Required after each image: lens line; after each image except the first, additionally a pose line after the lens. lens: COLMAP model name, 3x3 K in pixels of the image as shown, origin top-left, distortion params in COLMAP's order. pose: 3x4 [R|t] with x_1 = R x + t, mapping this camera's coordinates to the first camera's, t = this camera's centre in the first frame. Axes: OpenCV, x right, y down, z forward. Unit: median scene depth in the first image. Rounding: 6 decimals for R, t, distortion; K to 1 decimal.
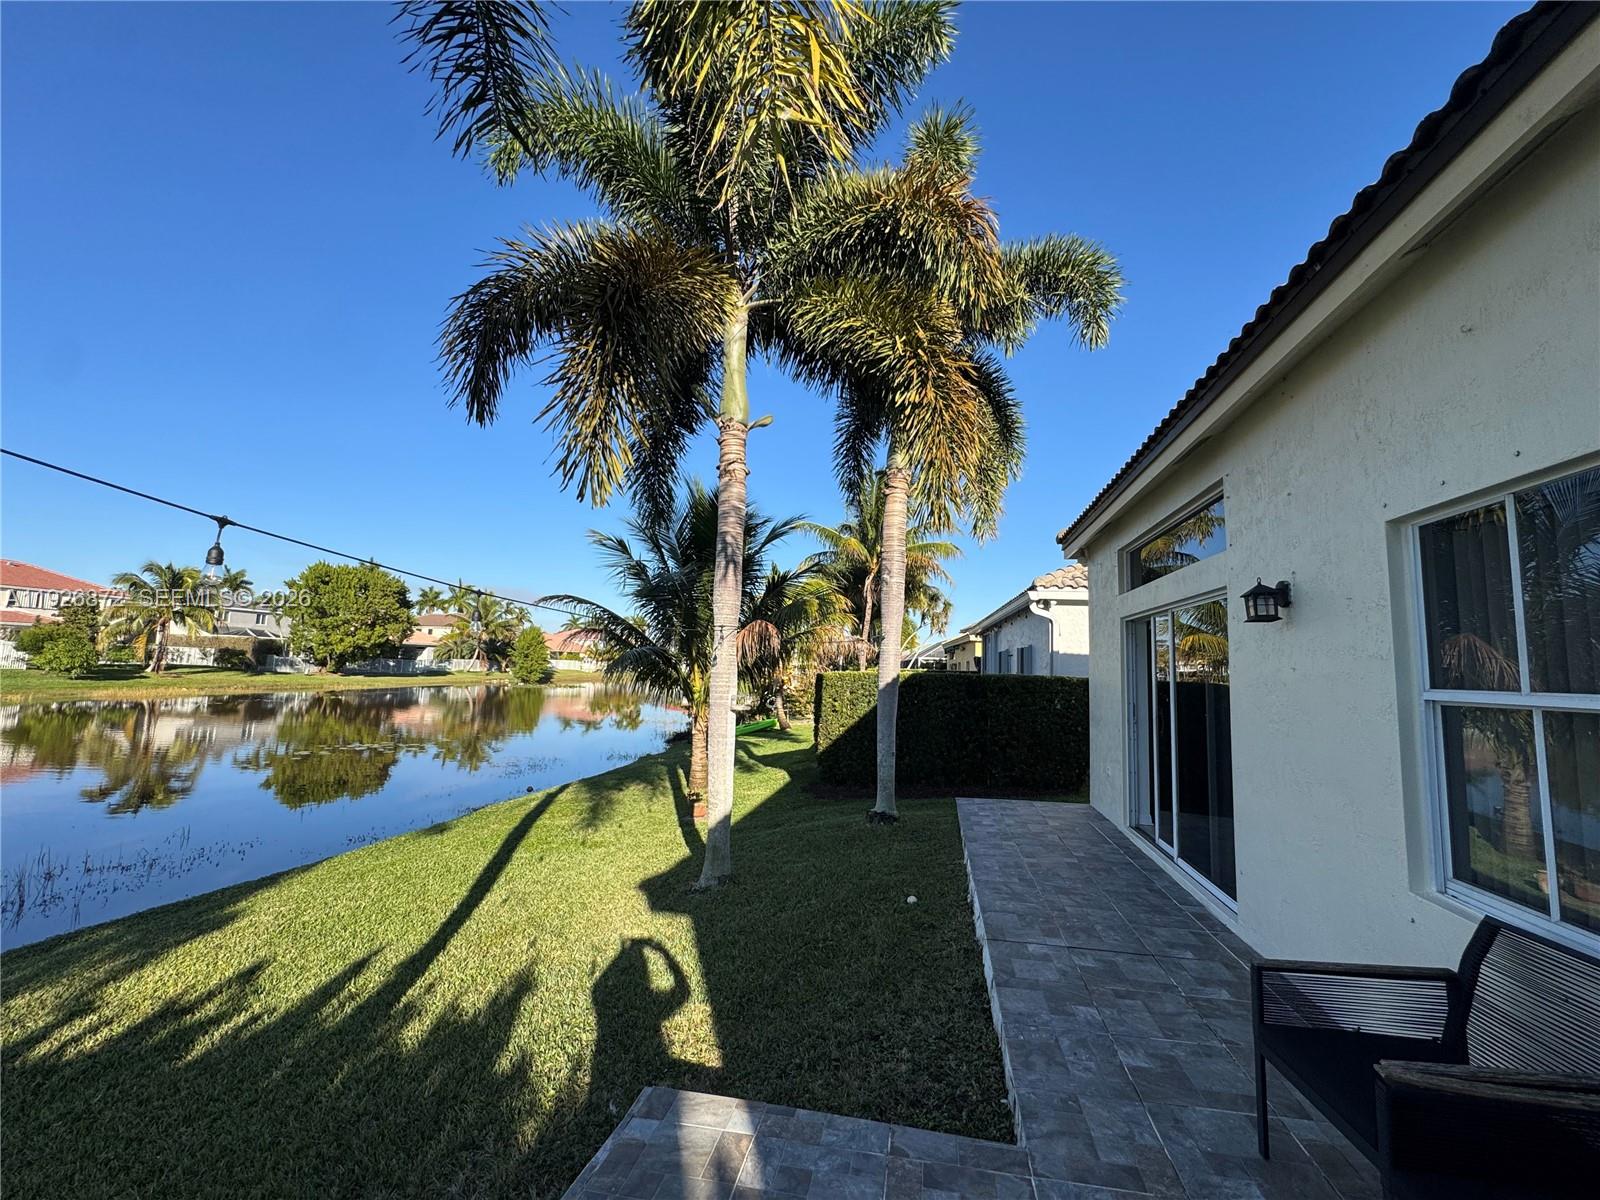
lens RADIAL K [[642.0, 0, 800.0], [0, 642.0, 600.0], [0, 0, 1]] dist [-0.000564, -0.000248]
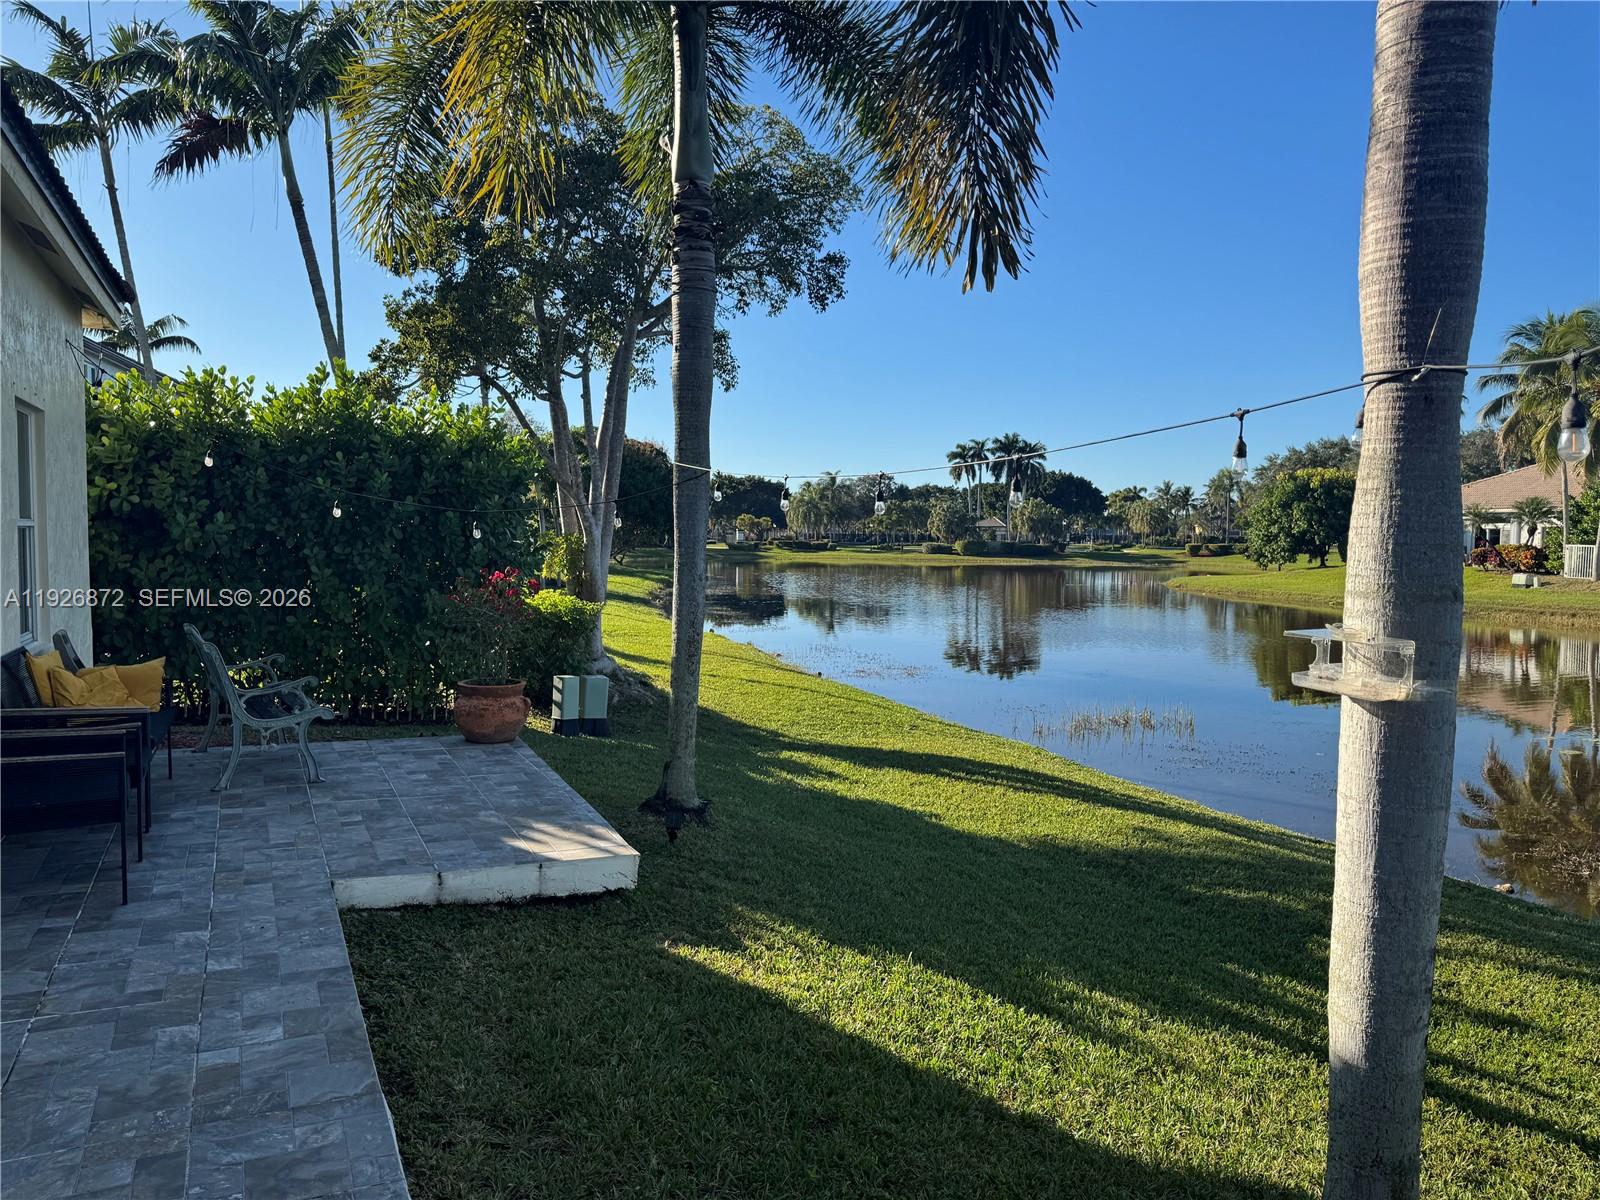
lens RADIAL K [[1123.9, 0, 805.7], [0, 1123.9, 603.2], [0, 0, 1]] dist [0.110455, -0.152551]
pose [[-0.792567, -0.004876, -0.609765, 0.575801], [0.026995, 0.998707, -0.043075, 0.241647], [0.609187, -0.050600, -0.791411, 1.971630]]
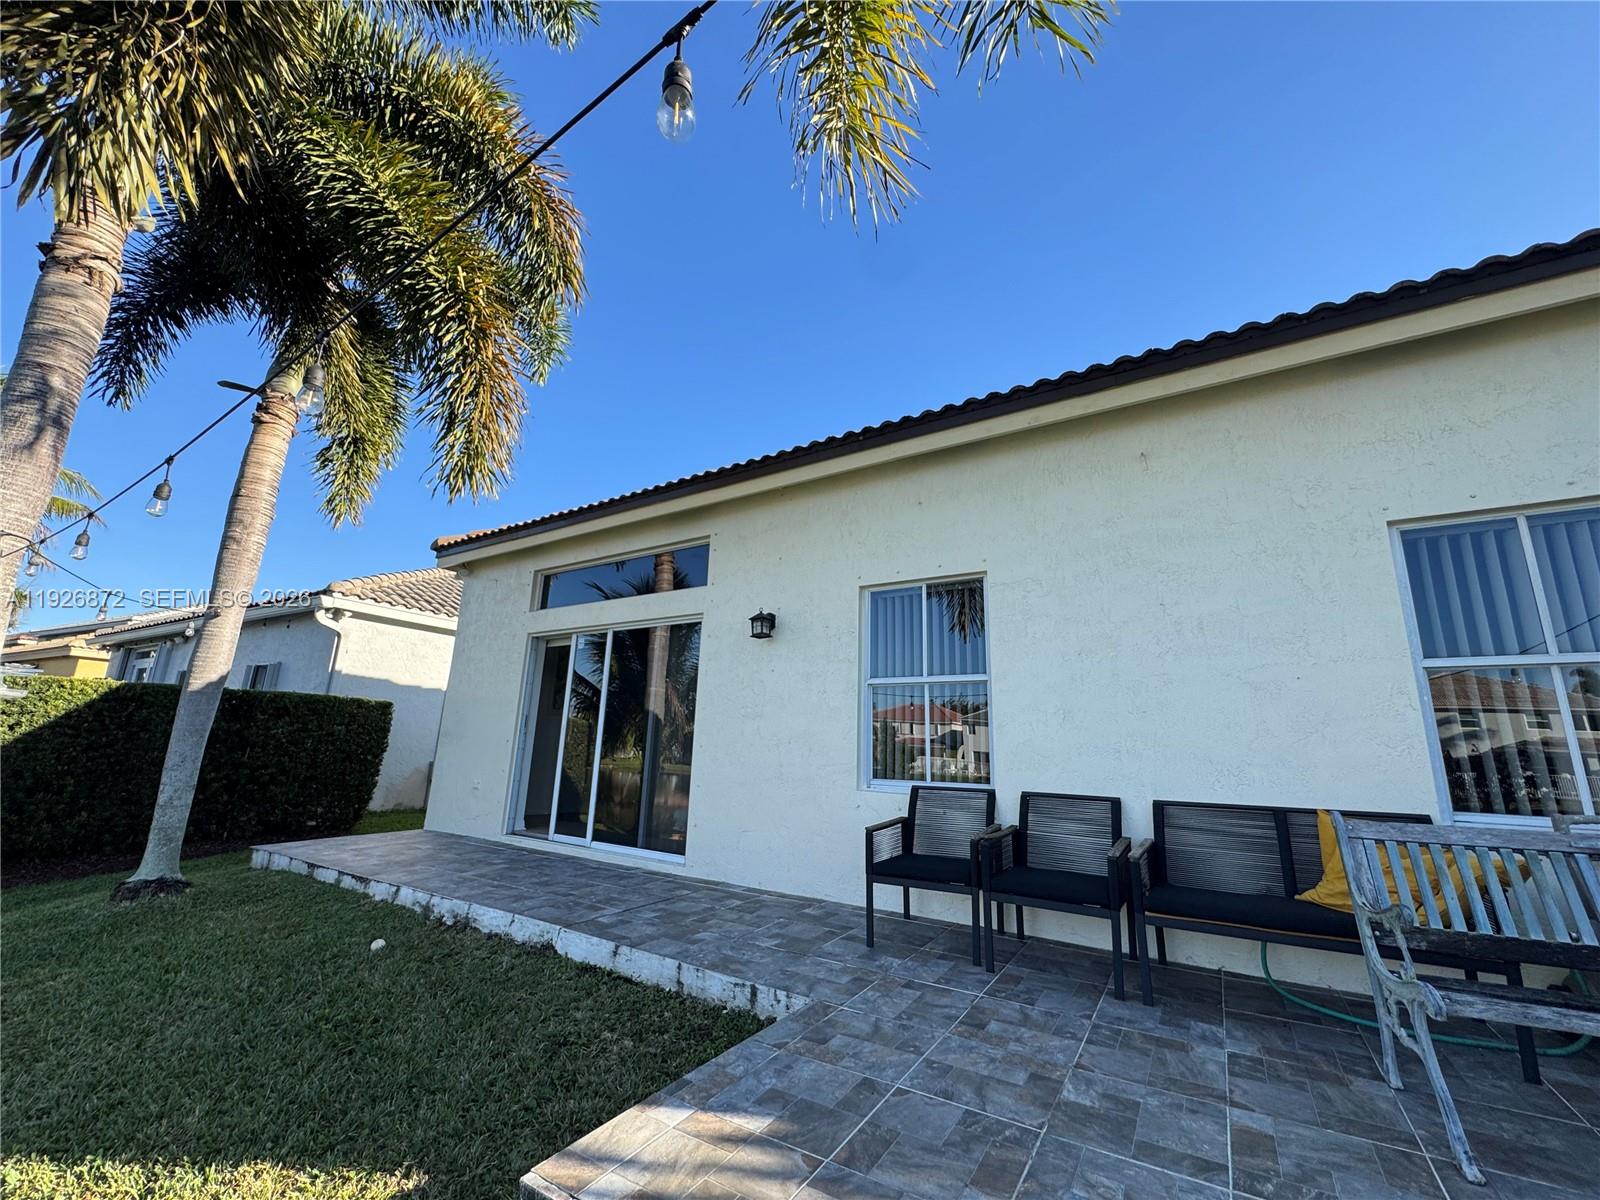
lens RADIAL K [[643.2, 0, 800.0], [0, 643.2, 600.0], [0, 0, 1]] dist [0.000657, 0.000042]
pose [[0.357813, 0.190609, 0.914132, -0.565716], [-0.117769, 0.980340, -0.158317, 0.158203], [-0.926337, -0.051008, 0.373227, 0.336442]]
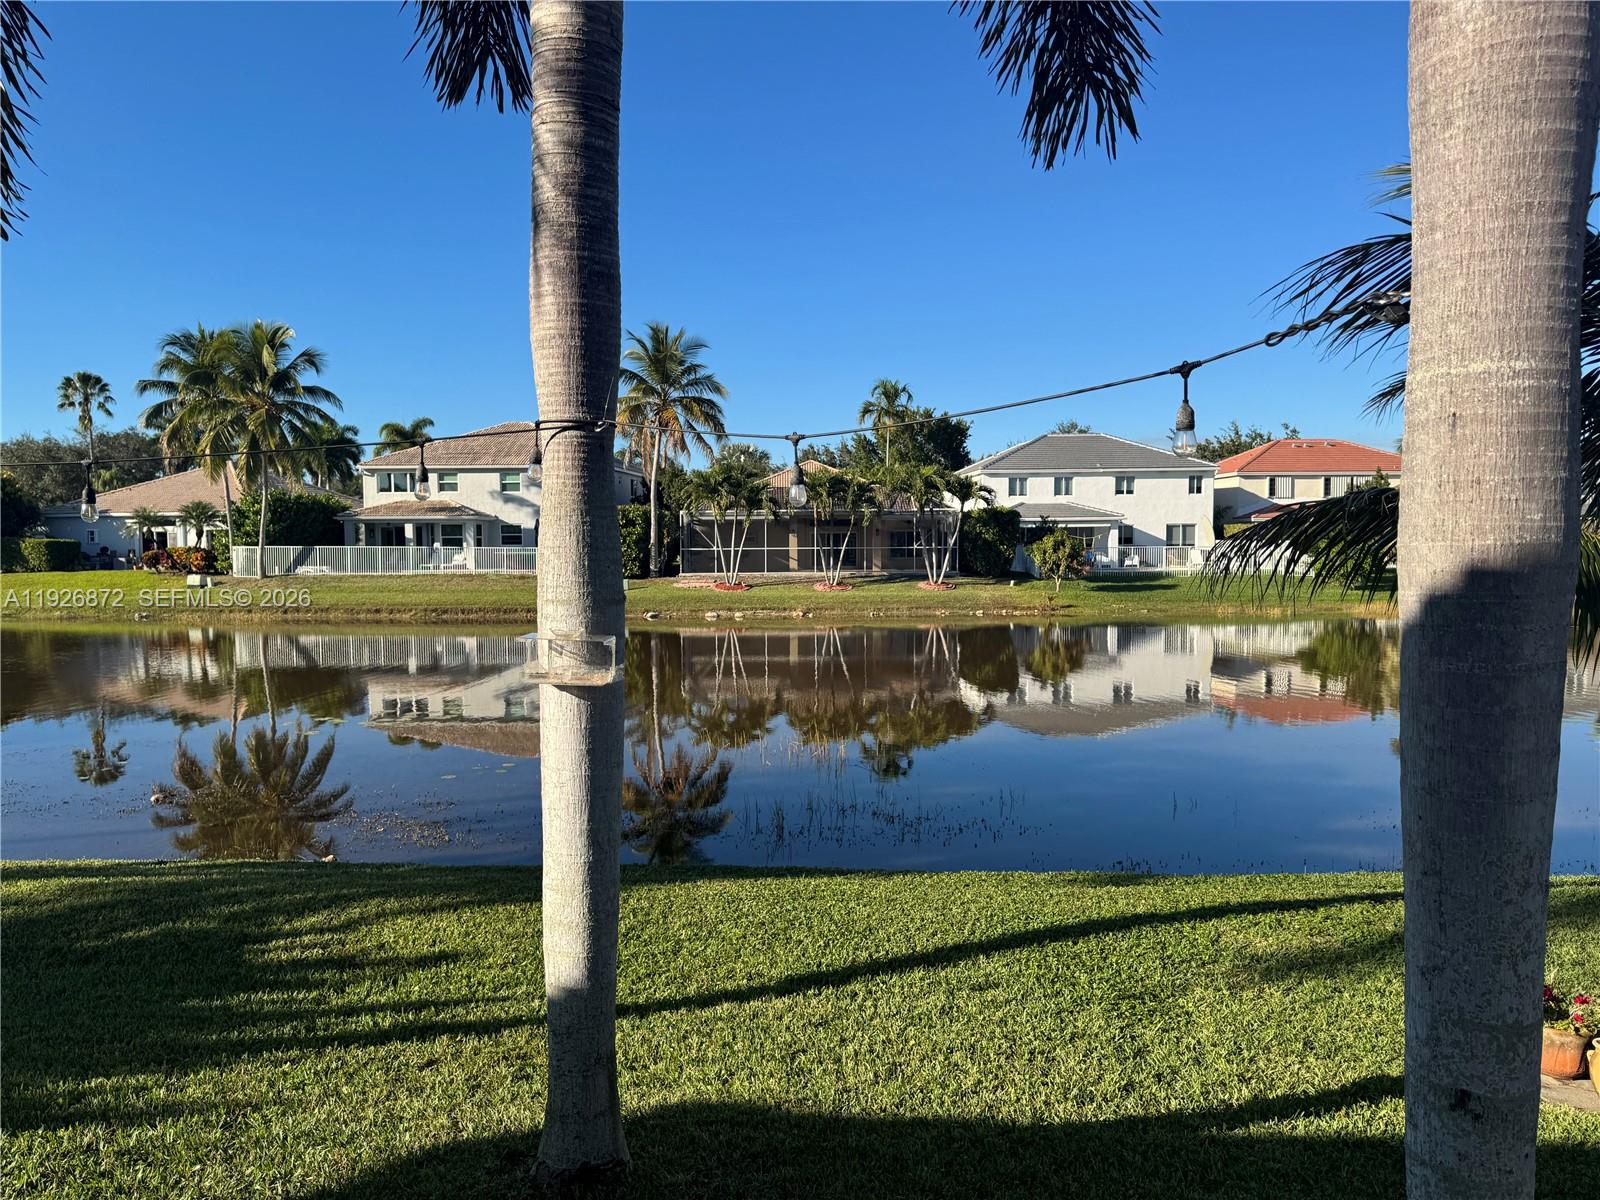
lens RADIAL K [[1123.9, 0, 805.7], [0, 1123.9, 603.2], [0, 0, 1]] dist [0.110455, -0.152551]
pose [[0.162529, 0.019401, -0.986513, 0.740095], [0.110559, 0.993153, 0.037746, 0.204599], [0.980490, -0.115203, 0.159271, 1.668216]]
